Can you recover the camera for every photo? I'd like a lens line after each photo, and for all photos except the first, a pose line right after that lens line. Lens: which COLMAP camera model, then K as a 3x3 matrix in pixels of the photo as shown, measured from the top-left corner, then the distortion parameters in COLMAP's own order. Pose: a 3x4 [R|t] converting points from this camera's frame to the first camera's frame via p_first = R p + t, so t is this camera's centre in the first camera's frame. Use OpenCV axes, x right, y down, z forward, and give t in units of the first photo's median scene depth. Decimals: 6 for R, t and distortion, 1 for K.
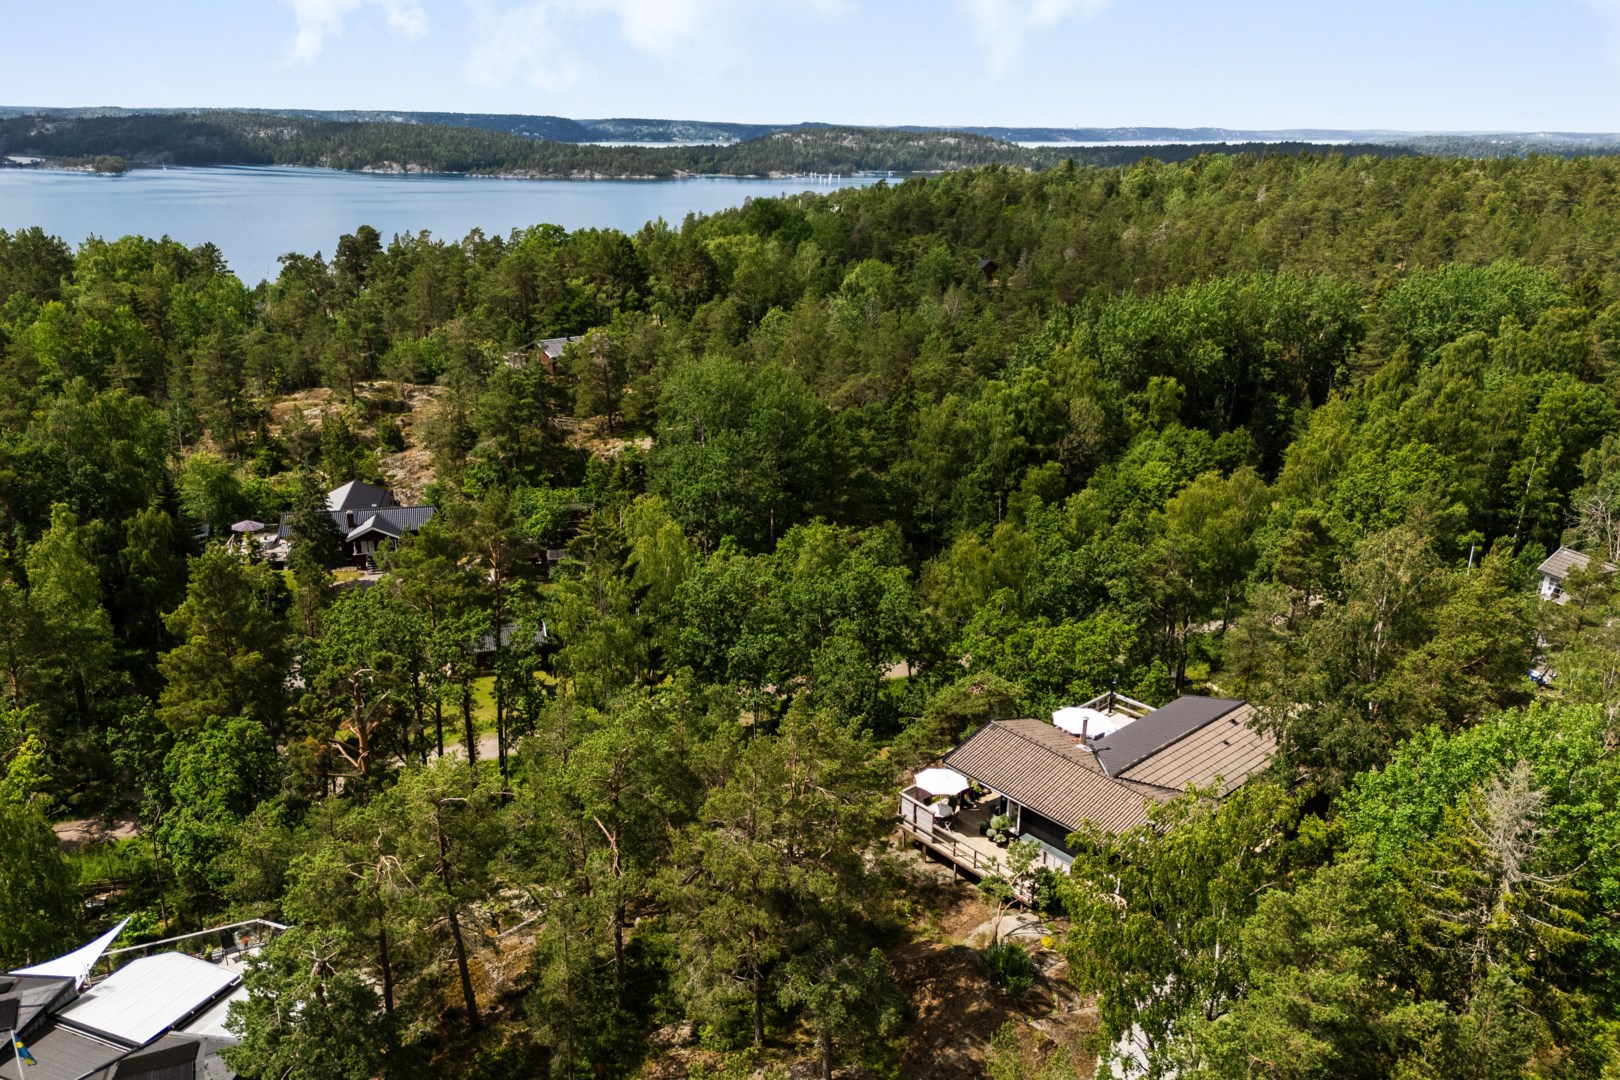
lens RADIAL K [[1168.0, 0, 810.0], [0, 1168.0, 540.0], [0, 0, 1]] dist [0.049981, -0.001099]
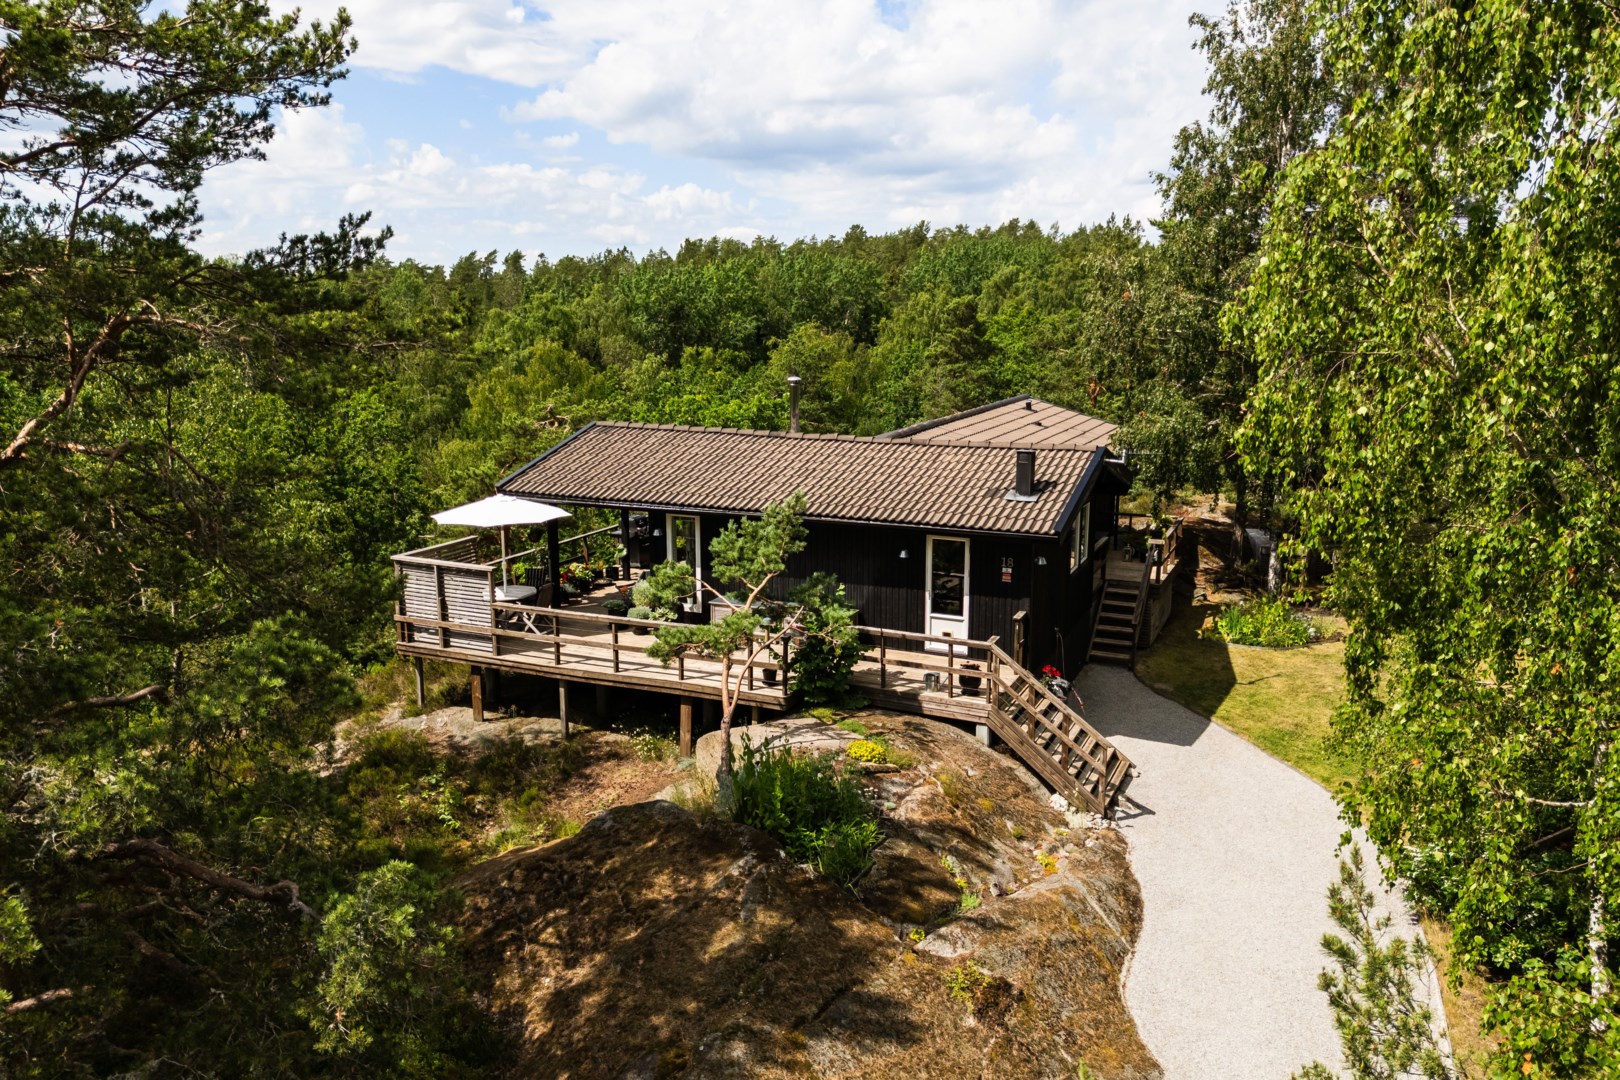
lens RADIAL K [[1168.0, 0, 810.0], [0, 1168.0, 540.0], [0, 0, 1]] dist [0.049981, -0.001099]
pose [[0.908994, -0.085731, 0.407897, 0.046117], [0.139236, 0.984858, -0.103290, 0.293189], [-0.392866, 0.150684, 0.907166, 0.636874]]
